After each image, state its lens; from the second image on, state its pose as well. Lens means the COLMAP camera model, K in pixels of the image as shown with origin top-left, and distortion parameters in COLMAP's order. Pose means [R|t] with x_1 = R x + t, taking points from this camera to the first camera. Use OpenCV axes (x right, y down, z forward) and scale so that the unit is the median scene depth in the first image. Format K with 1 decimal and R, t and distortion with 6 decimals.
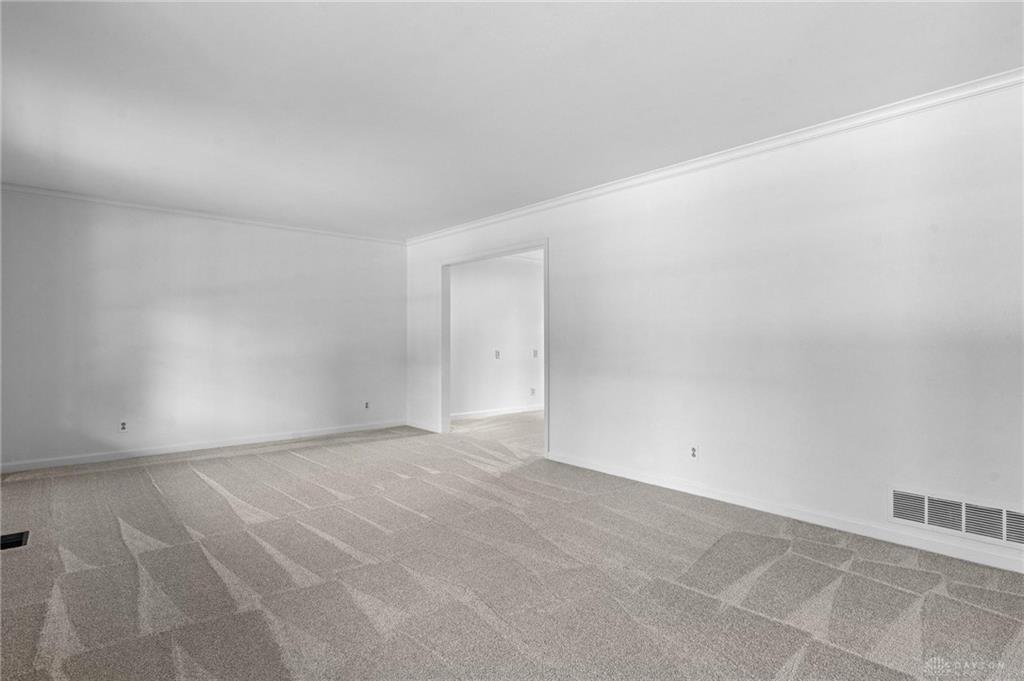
lens RADIAL K [[525.2, 0, 510.7], [0, 525.2, 332.6], [0, 0, 1]] dist [0.001766, 0.000403]
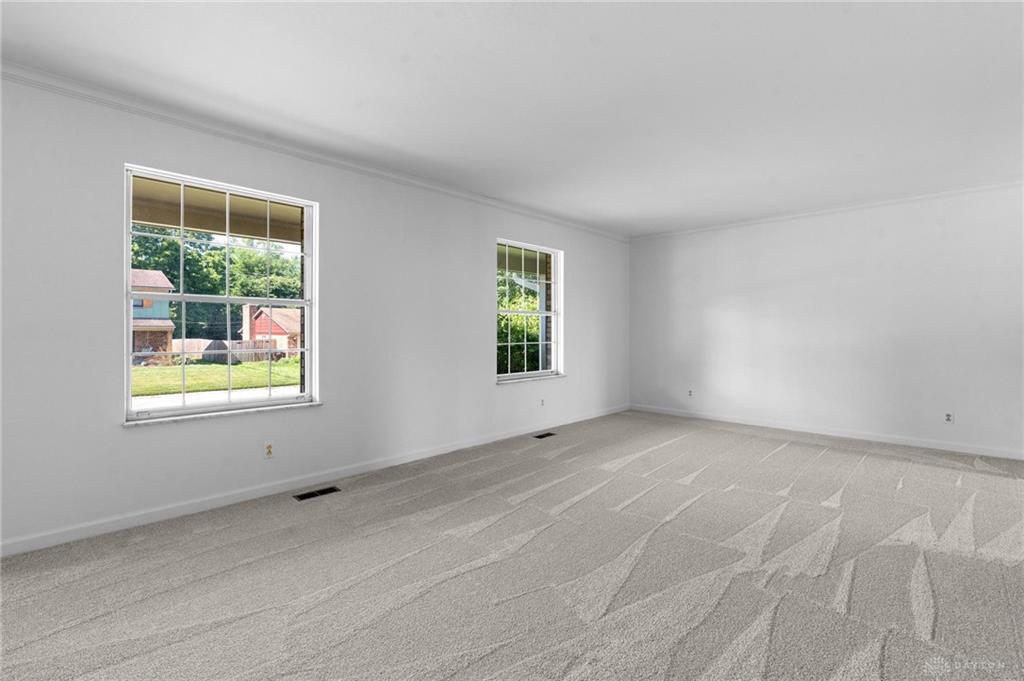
lens RADIAL K [[459.8, 0, 520.3], [0, 459.8, 337.6], [0, 0, 1]] dist [-0.000853, 0.000055]
pose [[0.096246, 0.009472, -0.995312, 0.655937], [0.018785, 0.999759, 0.011331, 0.012274], [0.995180, -0.019787, 0.096045, 0.689429]]
